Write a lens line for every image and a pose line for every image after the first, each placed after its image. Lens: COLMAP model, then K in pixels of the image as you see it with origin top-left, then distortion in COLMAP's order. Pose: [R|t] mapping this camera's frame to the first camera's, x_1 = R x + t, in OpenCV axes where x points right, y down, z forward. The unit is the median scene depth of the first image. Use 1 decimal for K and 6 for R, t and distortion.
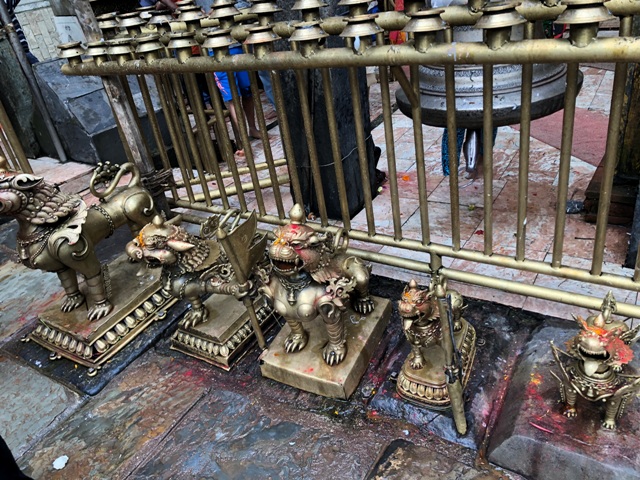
lens RADIAL K [[527.5, 0, 318.1], [0, 527.5, 241.5], [0, 0, 1]] dist [0.012119, -0.003246]
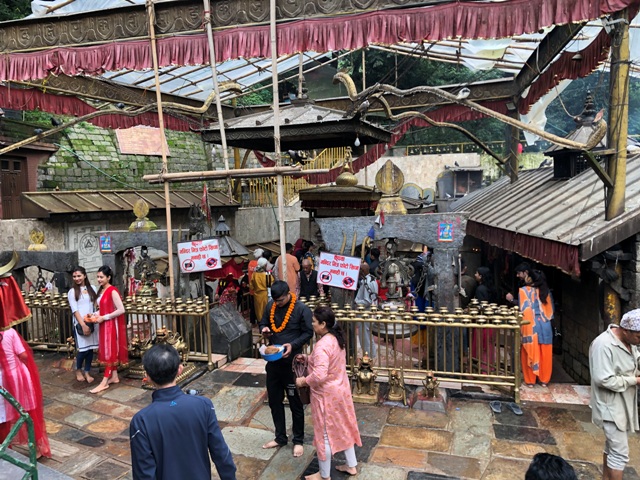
lens RADIAL K [[527.5, 0, 318.4], [0, 527.5, 236.1], [0, 0, 1]] dist [0.012119, -0.003246]
pose [[0.937250, 0.109916, 0.330880, -1.537707], [0.052407, 0.893813, -0.445368, 0.783712], [-0.344697, 0.434761, 0.831965, -2.287375]]
